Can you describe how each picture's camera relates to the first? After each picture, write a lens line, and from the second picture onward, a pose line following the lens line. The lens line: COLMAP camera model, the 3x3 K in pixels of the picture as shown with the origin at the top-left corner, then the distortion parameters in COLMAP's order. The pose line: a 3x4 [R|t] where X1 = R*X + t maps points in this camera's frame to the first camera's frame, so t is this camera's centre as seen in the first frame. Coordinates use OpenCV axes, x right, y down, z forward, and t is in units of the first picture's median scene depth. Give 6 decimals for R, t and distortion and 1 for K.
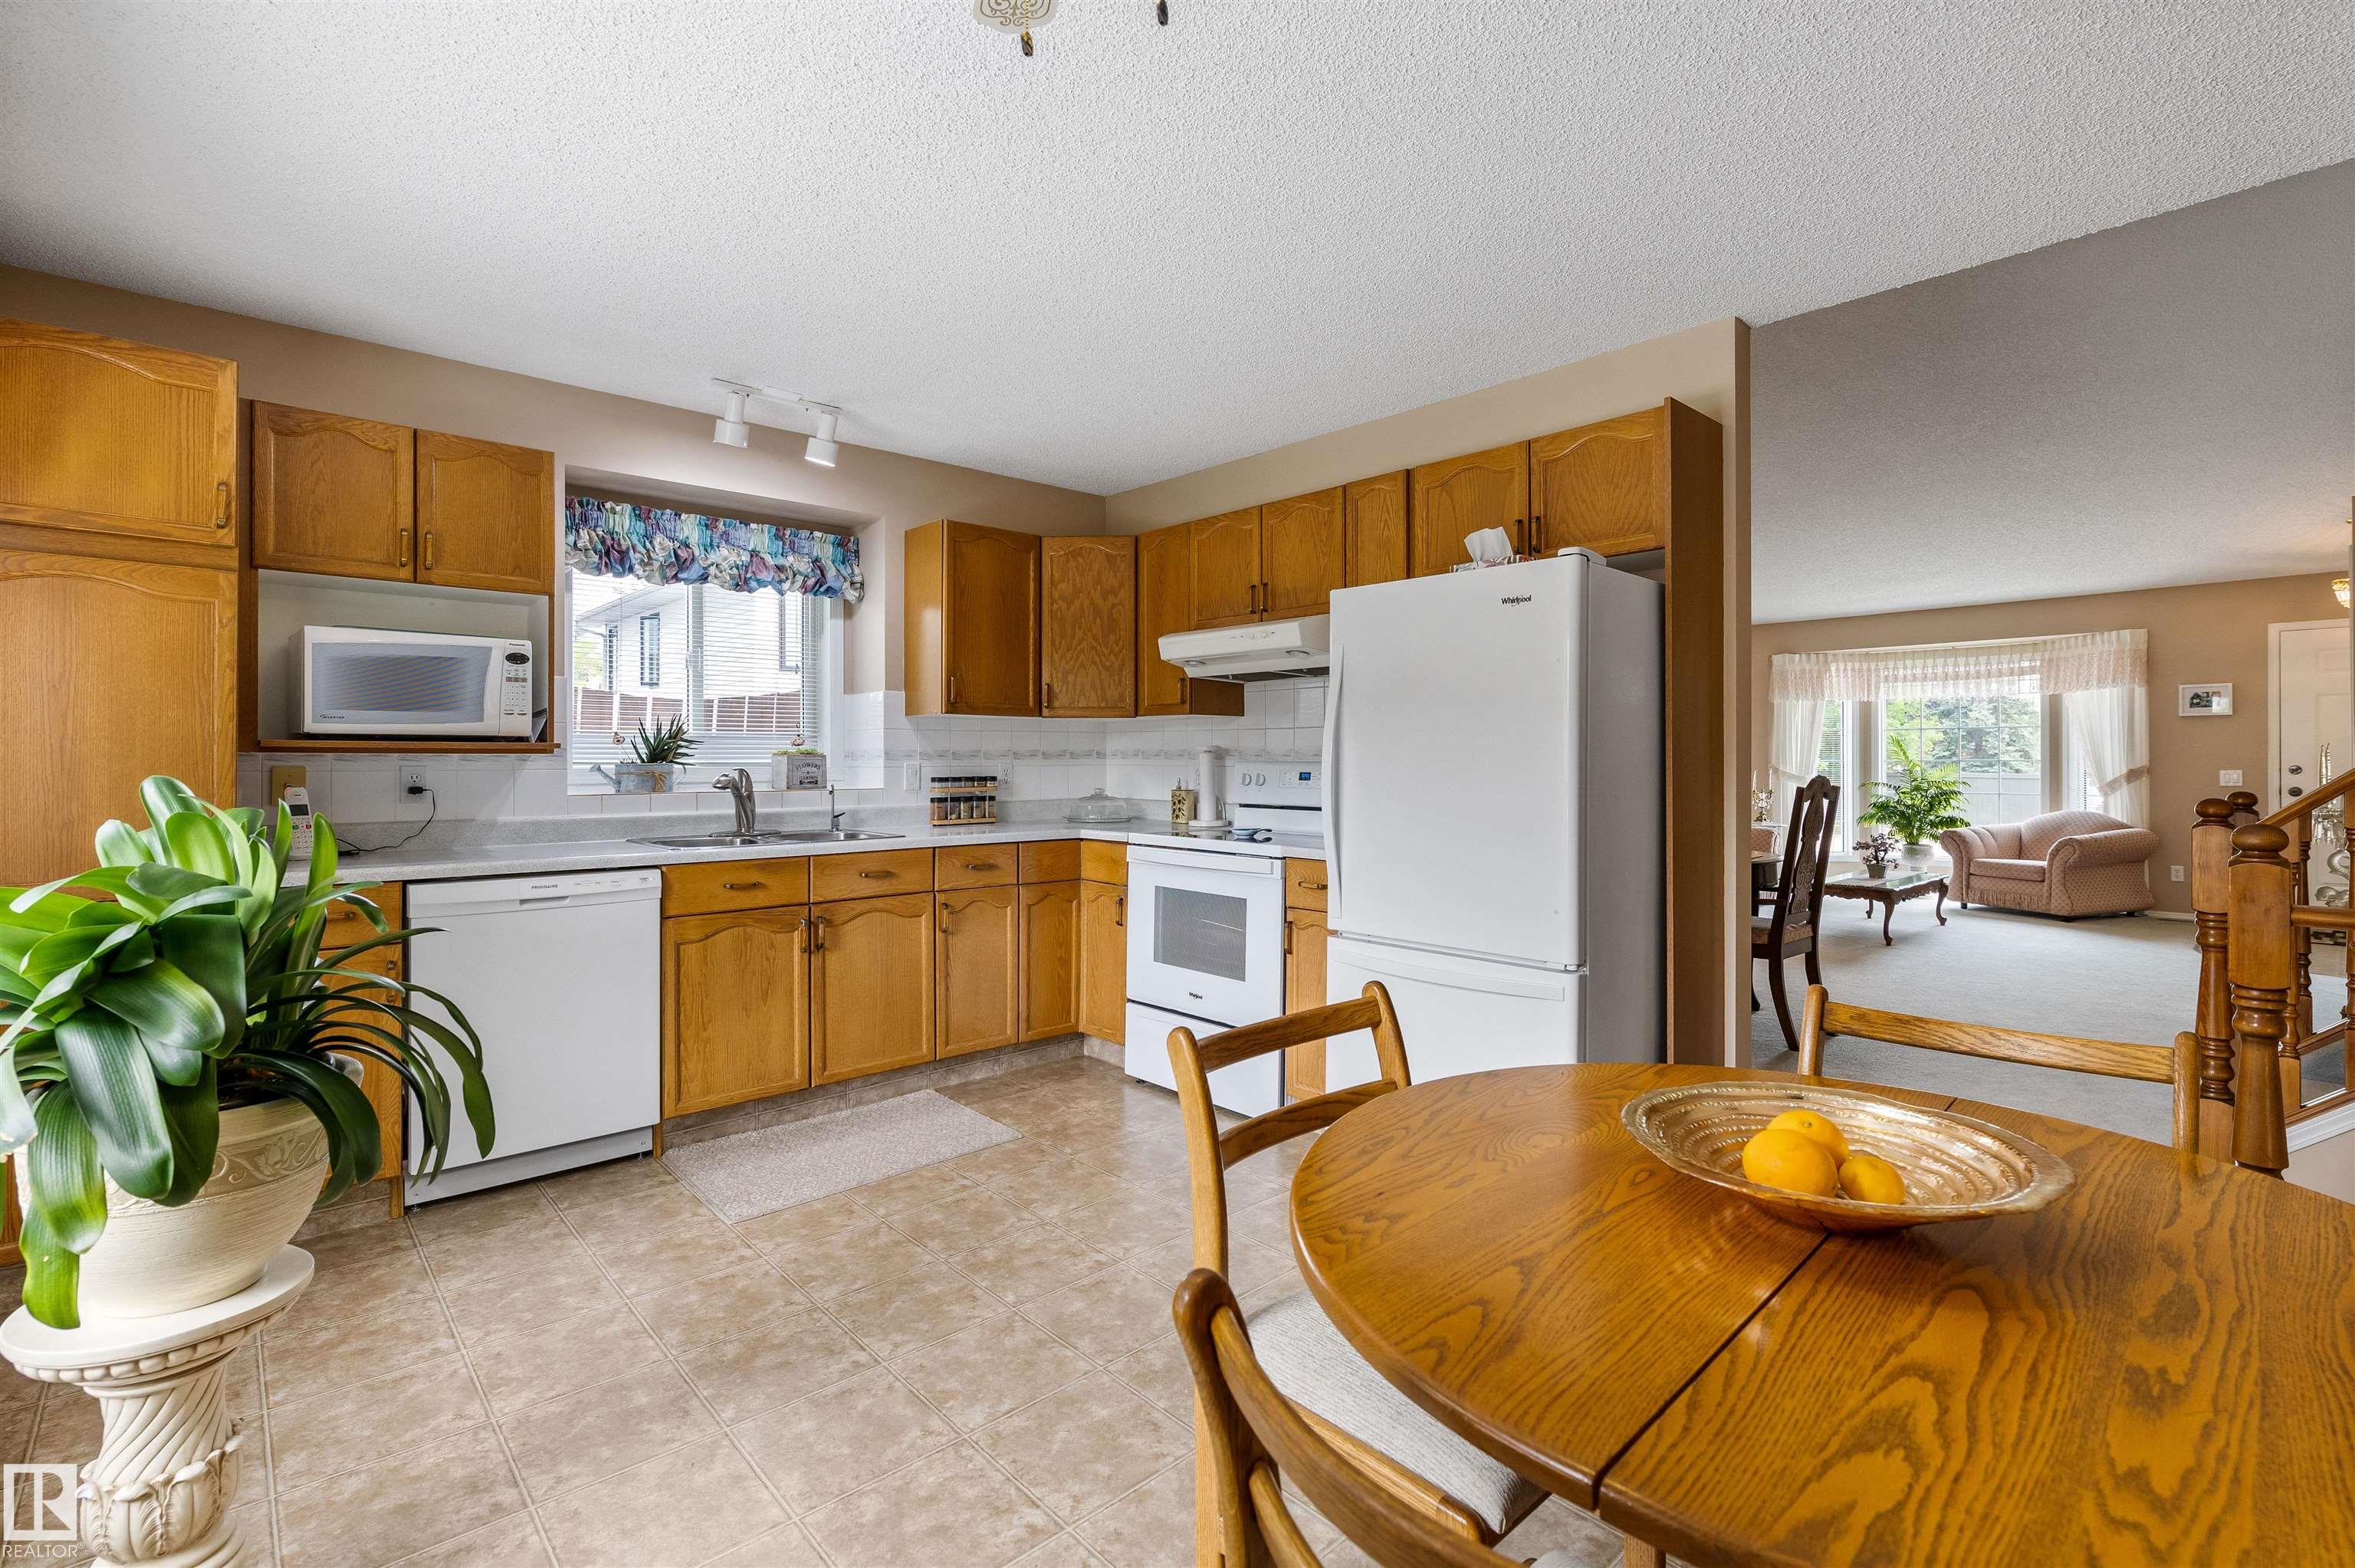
lens RADIAL K [[1071.2, 0, 1179.8], [0, 1071.2, 773.6], [0, 0, 1]] dist [0.002500, 0.000075]
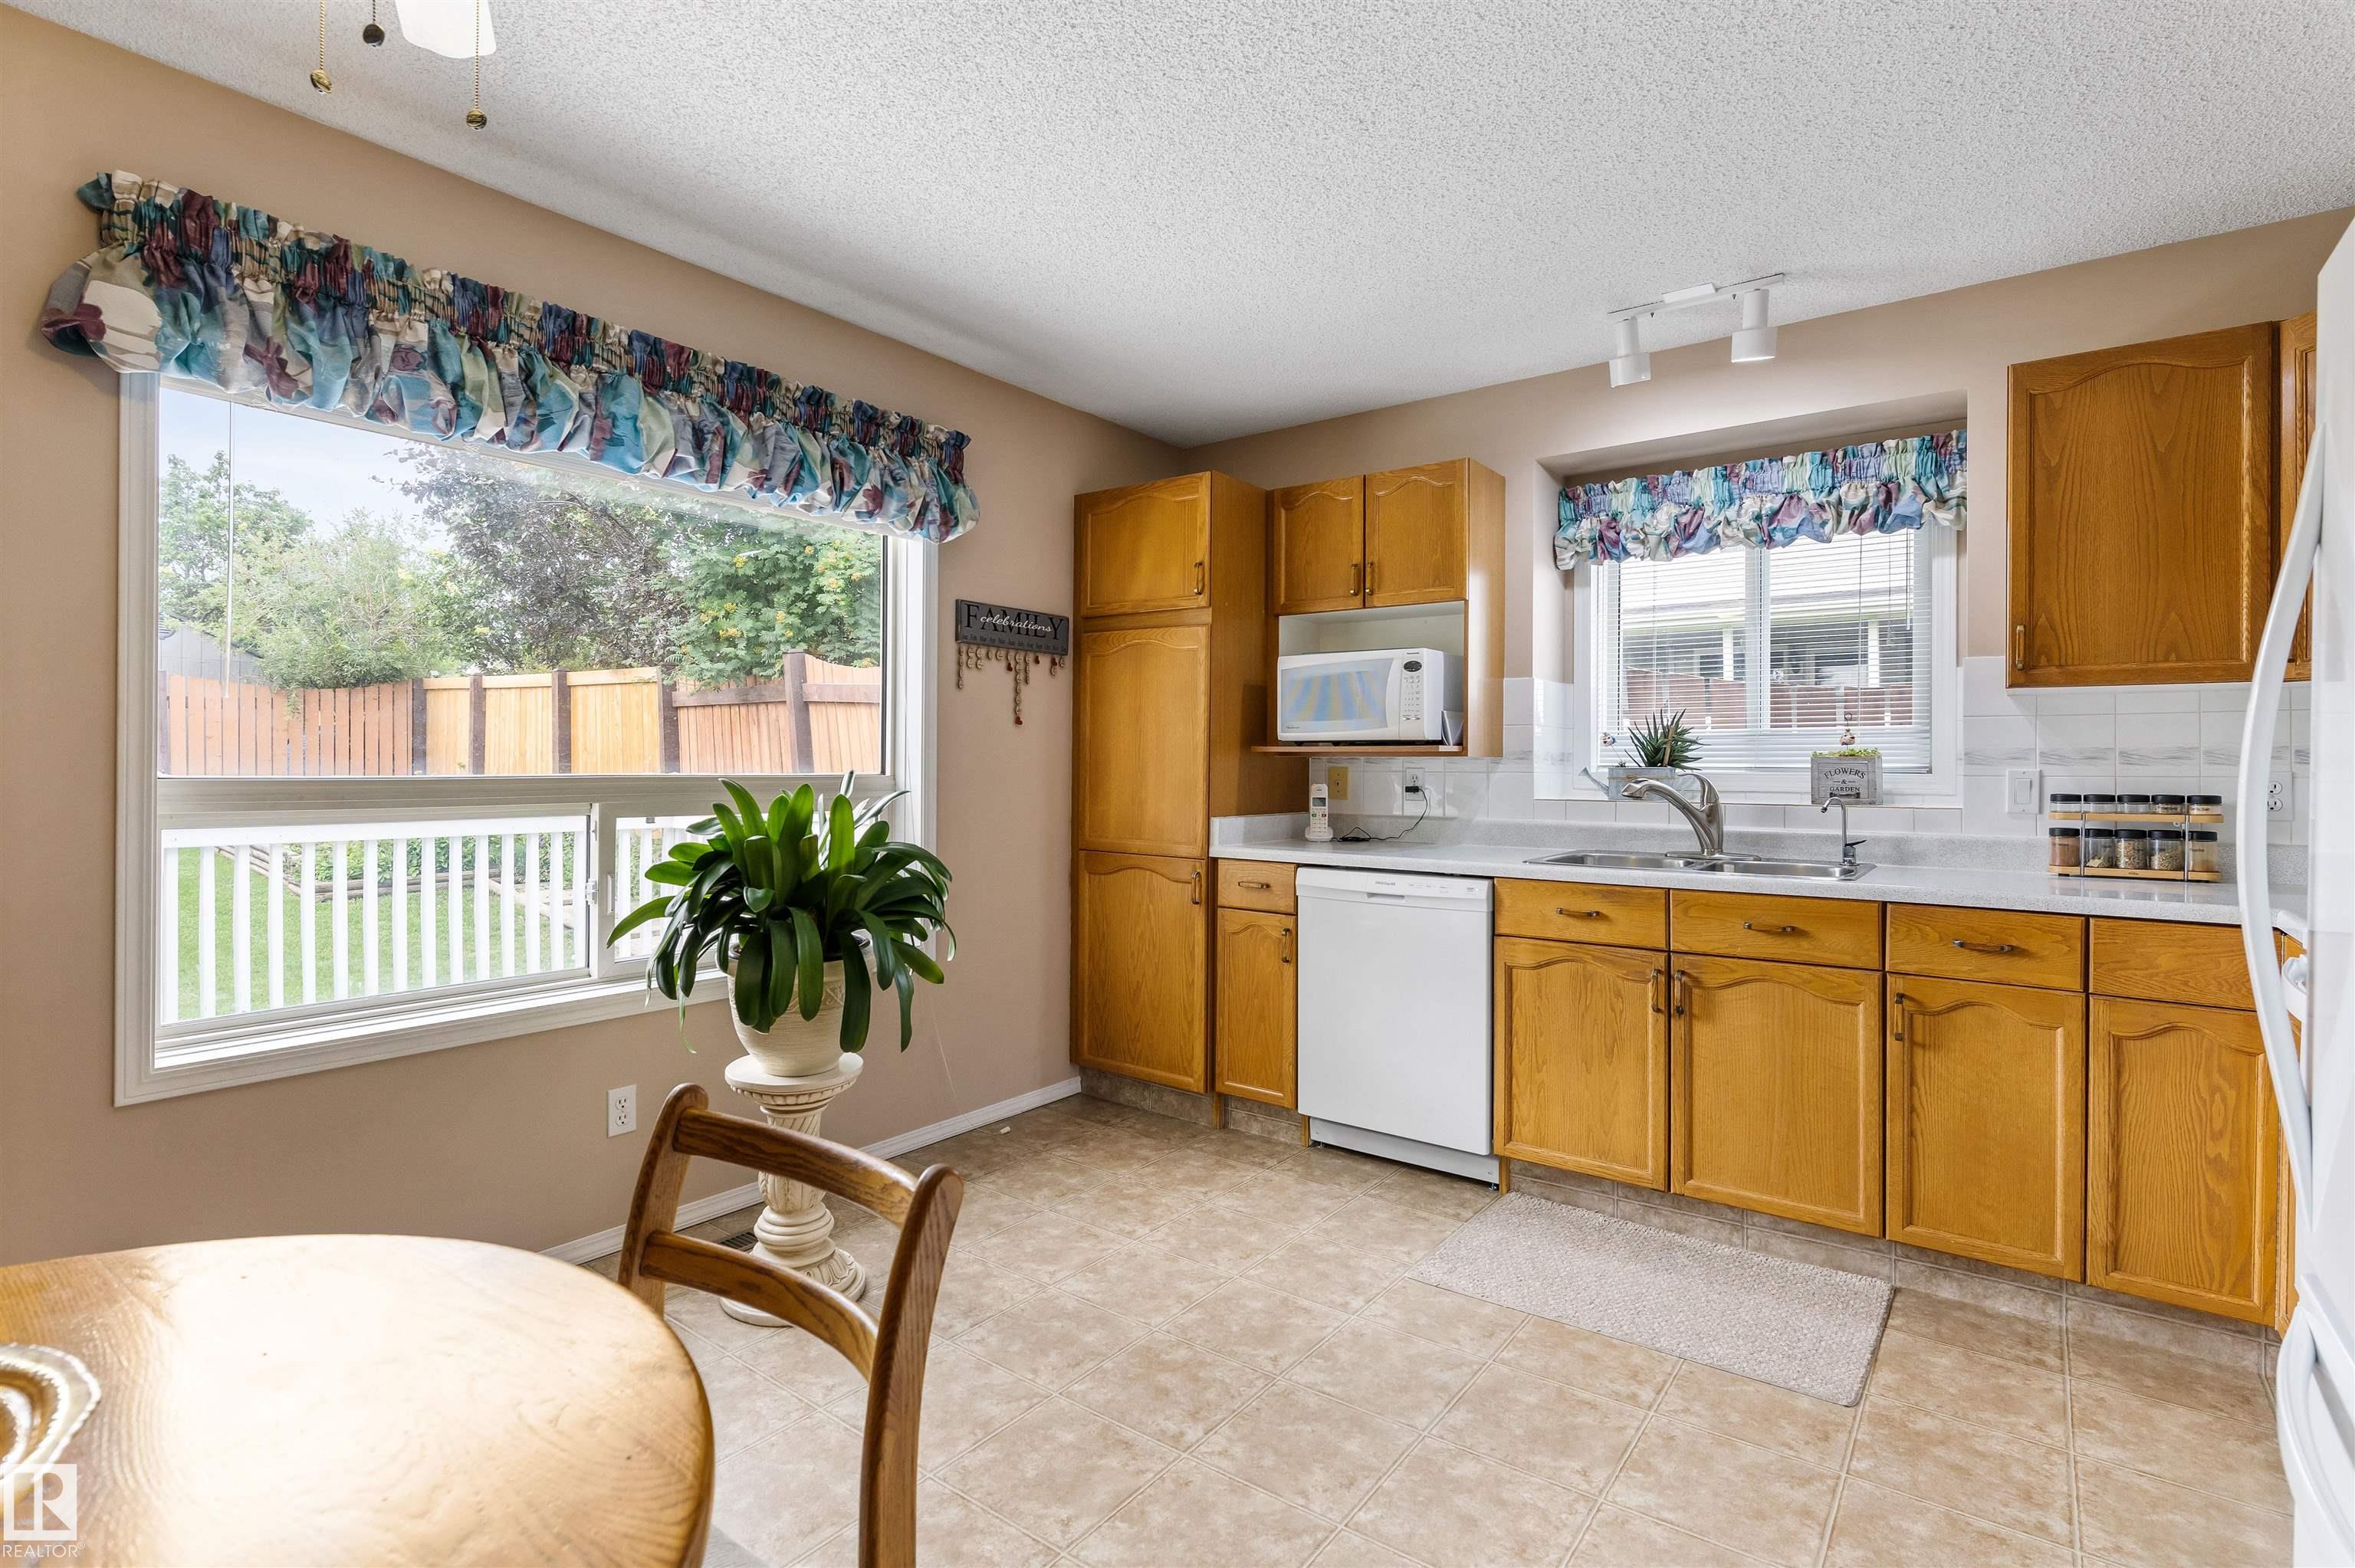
lens RADIAL K [[1132.1, 0, 1177.0], [0, 1132.1, 765.2], [0, 0, 1]] dist [0.000347, -0.001413]
pose [[0.174138, 0.004423, -0.984711, 0.386787], [-0.016087, 0.999869, 0.001647, -0.007139], [0.984590, 0.015554, 0.174186, 0.508331]]
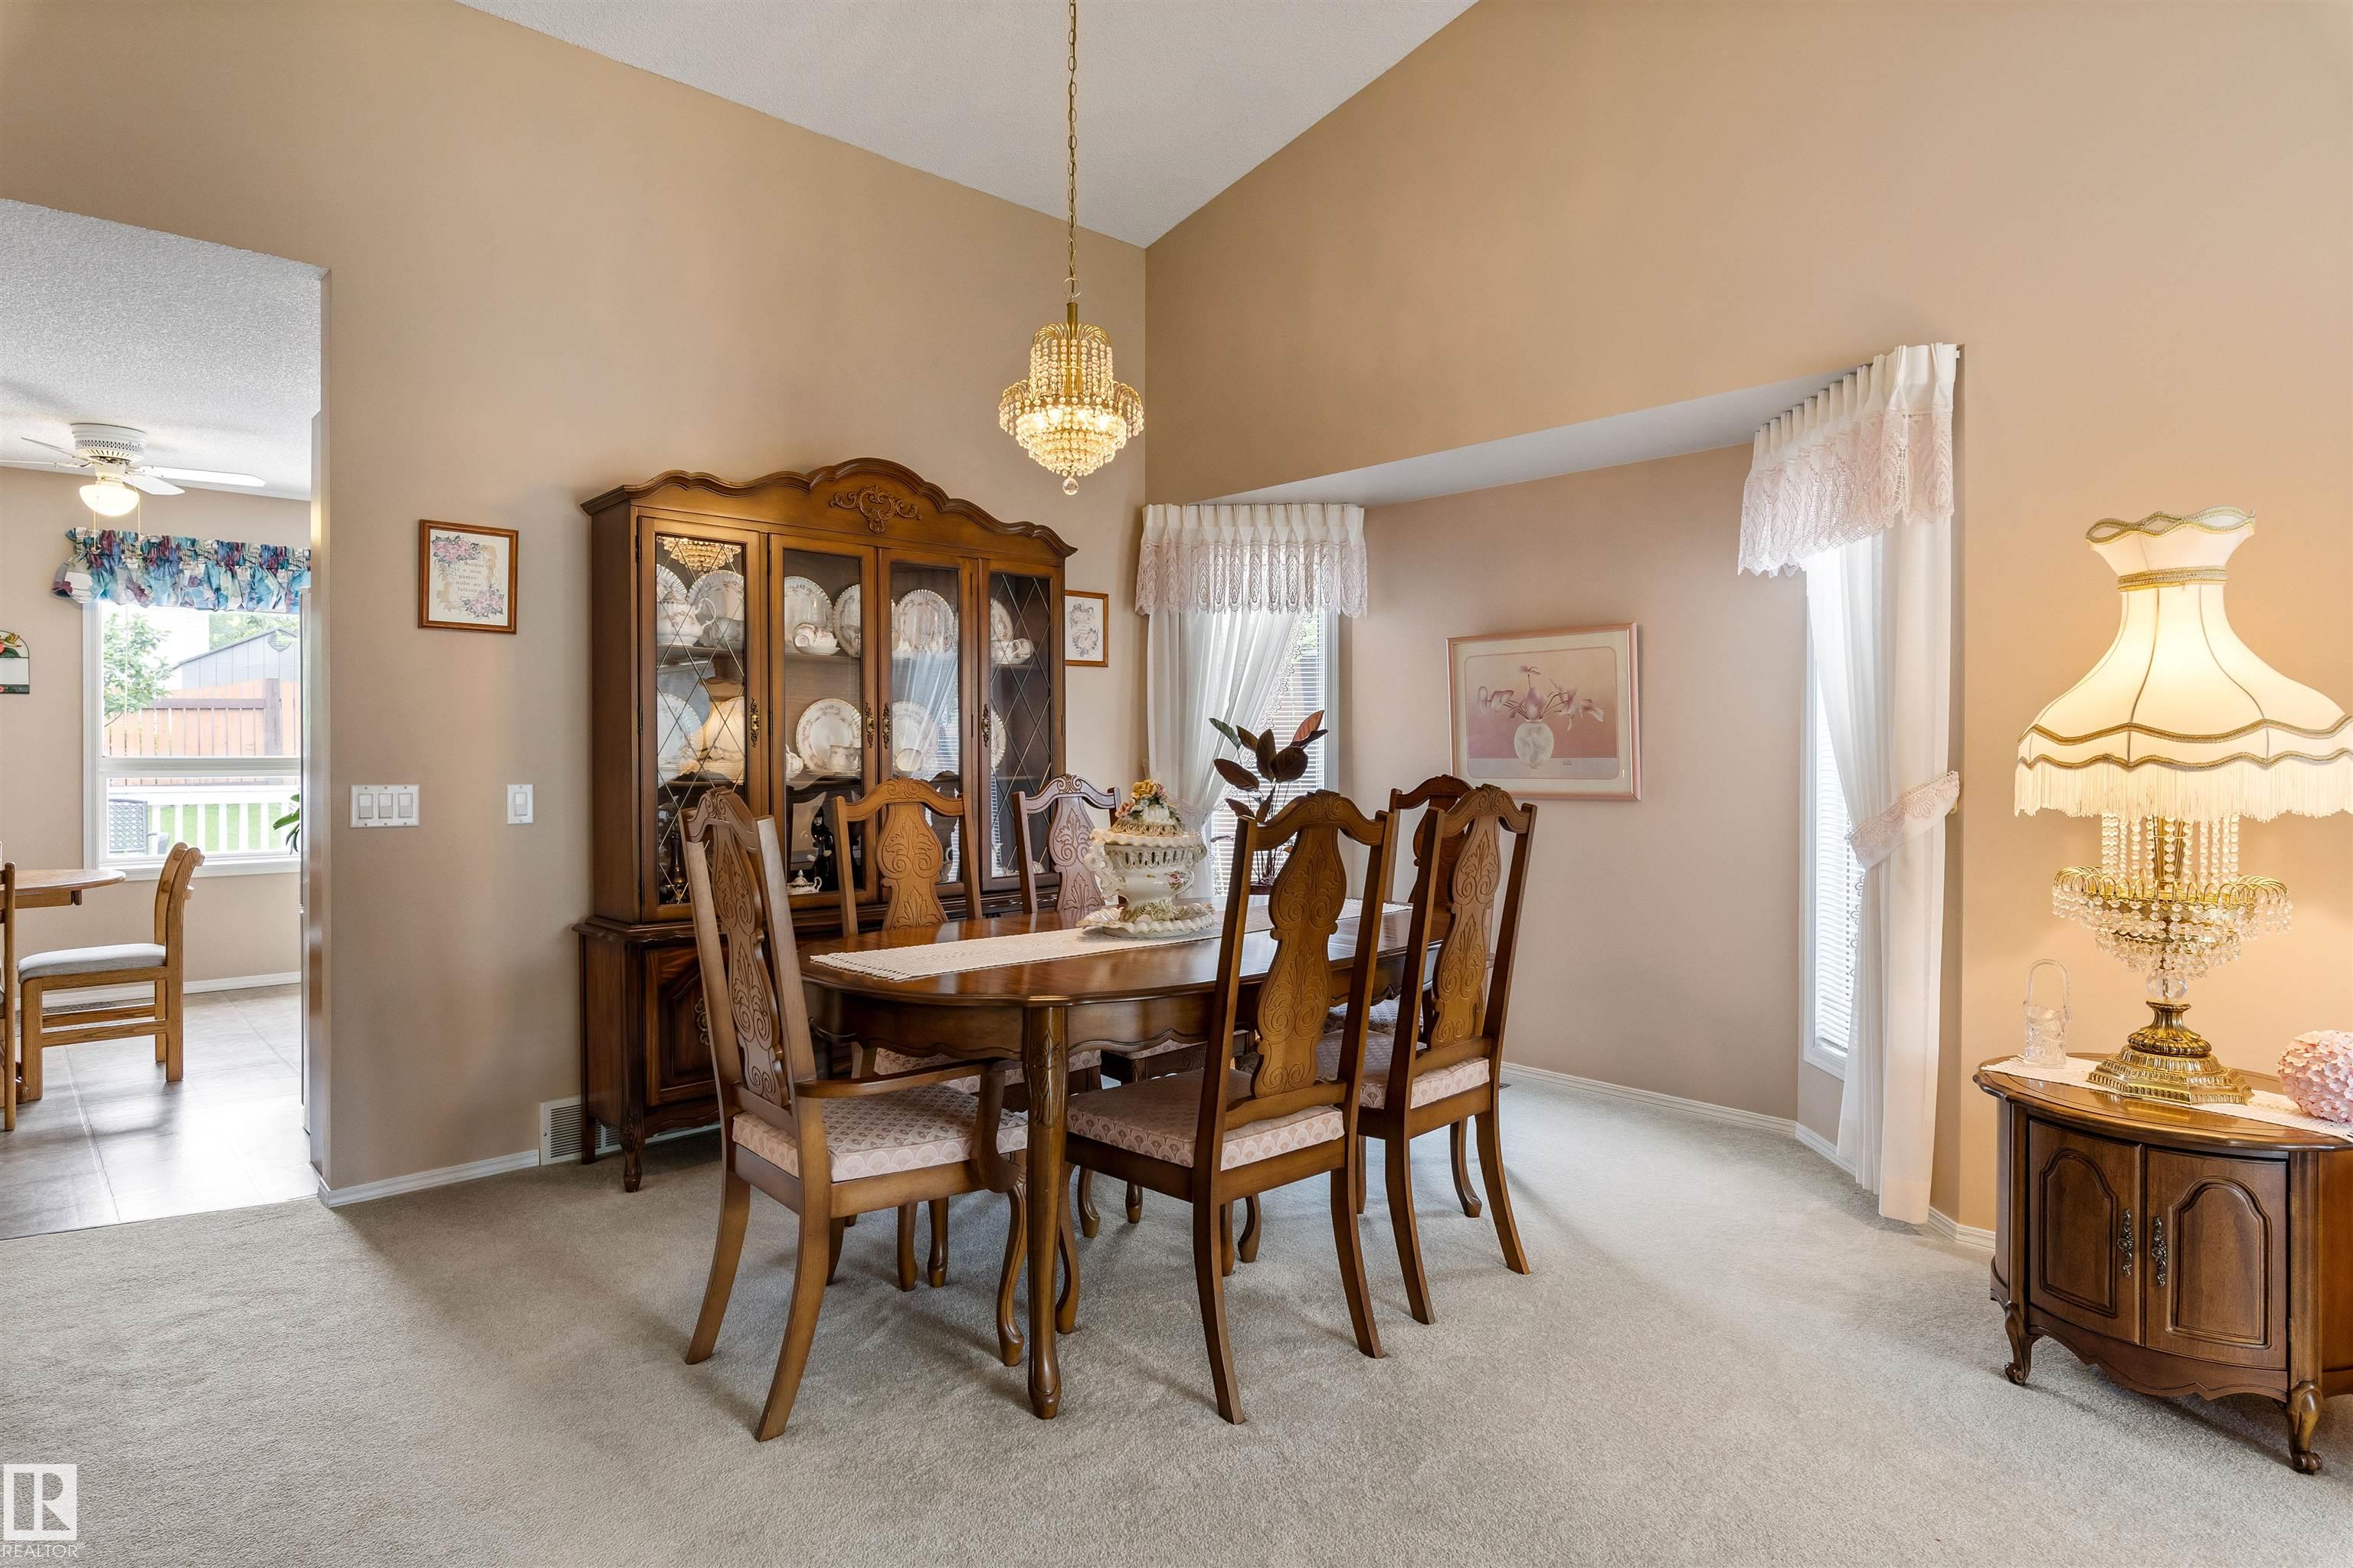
lens RADIAL K [[1310.3, 0, 1178.0], [0, 1310.3, 777.7], [0, 0, 1]] dist [0.002007, 0.000495]
pose [[0.028407, 0.010254, -0.999544, 0.987289], [-0.009339, 0.999906, 0.009993, 0.000404], [0.999553, 0.009051, 0.028500, 1.029208]]
